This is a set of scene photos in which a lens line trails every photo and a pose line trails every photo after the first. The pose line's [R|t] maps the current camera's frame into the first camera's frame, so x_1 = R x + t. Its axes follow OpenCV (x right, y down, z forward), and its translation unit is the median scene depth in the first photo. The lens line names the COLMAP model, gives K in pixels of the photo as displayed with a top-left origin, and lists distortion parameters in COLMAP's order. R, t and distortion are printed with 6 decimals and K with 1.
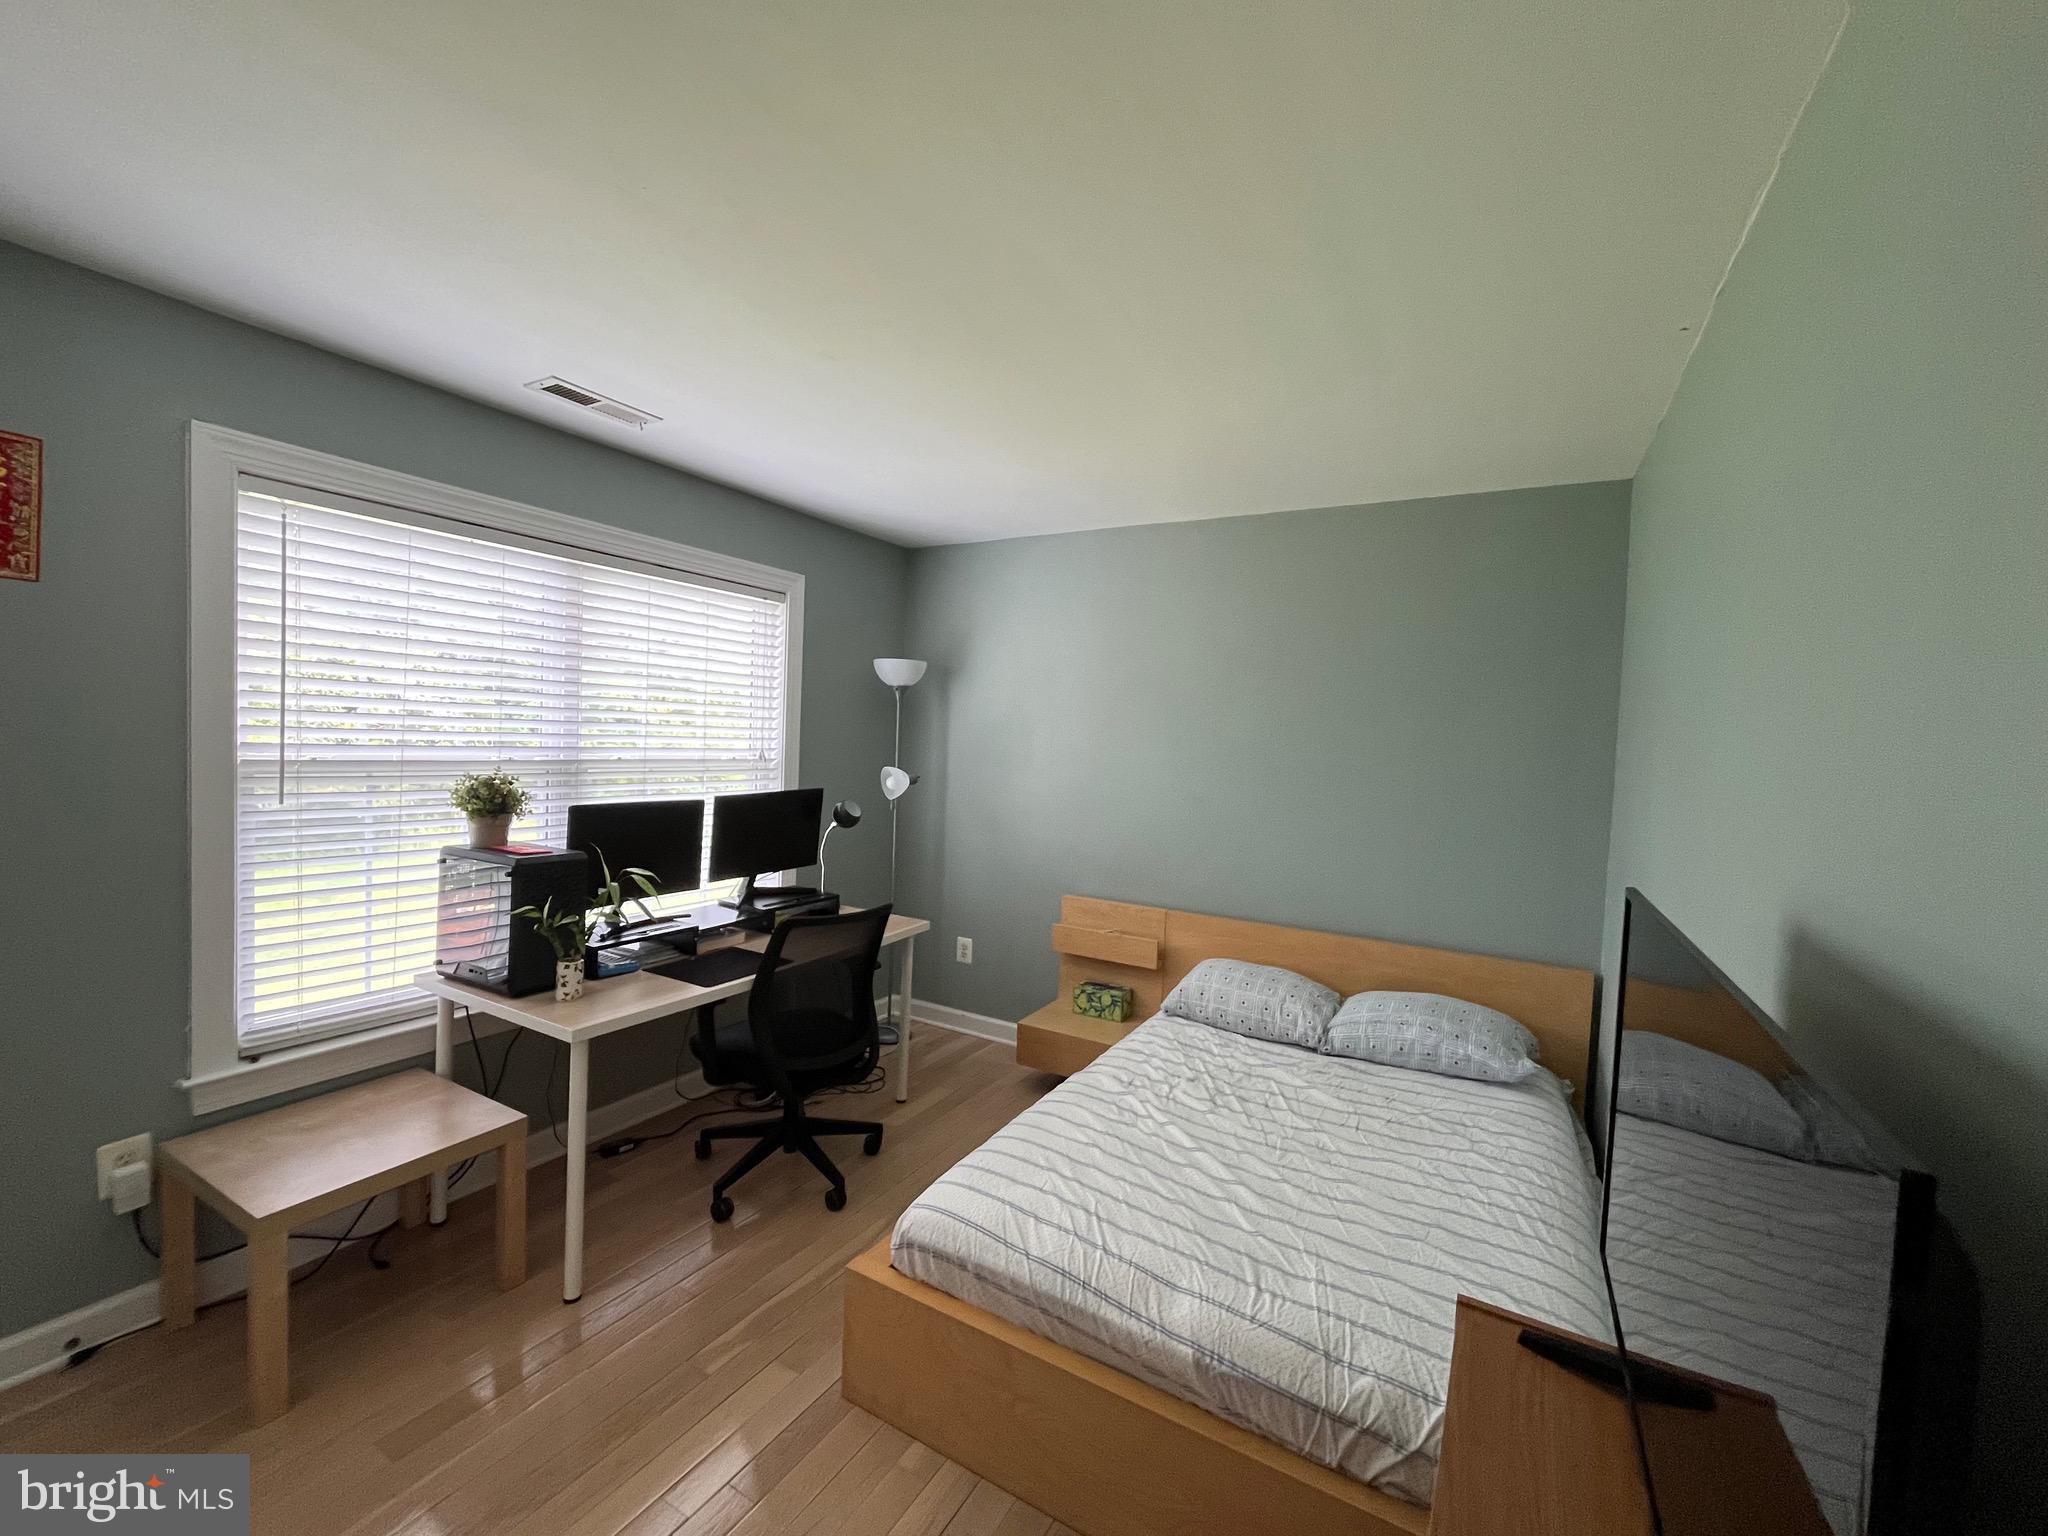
lens RADIAL K [[822.9, 0, 1032.1], [0, 822.9, 764.1], [0, 0, 1]] dist [-0.002434, -0.000617]
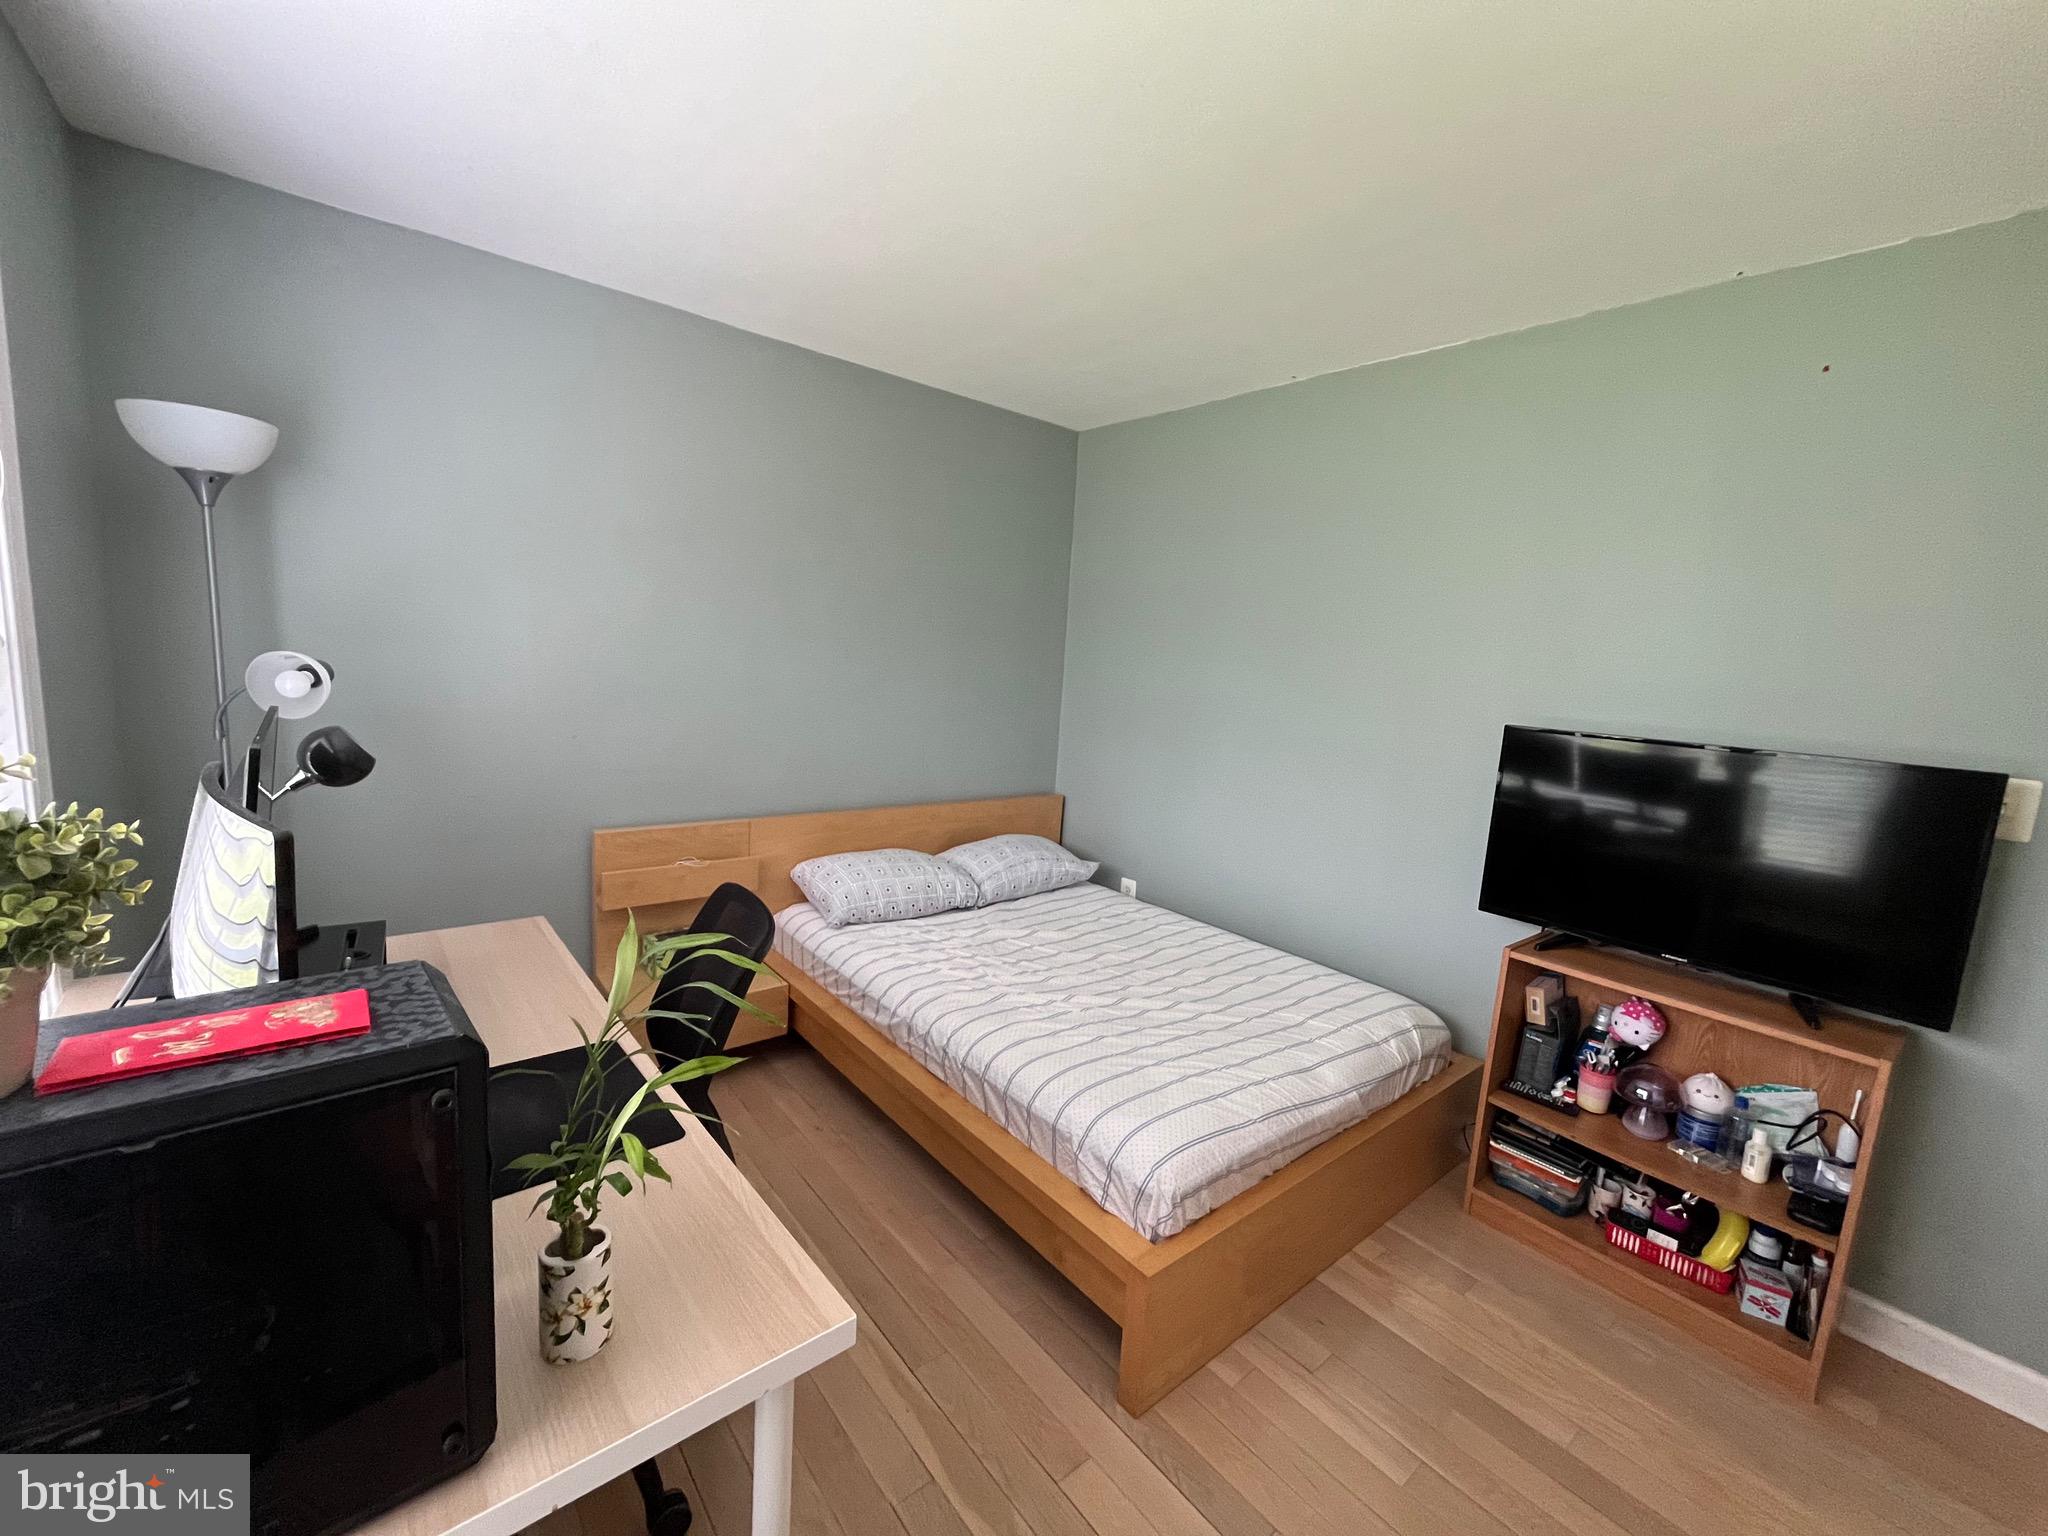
lens RADIAL K [[822.9, 0, 1027.1], [0, 822.9, 774.3], [0, 0, 1]] dist [-0.002434, -0.000617]
pose [[0.354187, -0.150841, 0.922929, -0.748932], [-0.019911, 0.985466, 0.168703, -0.018589], [-0.934962, -0.078129, 0.346036, 0.681176]]
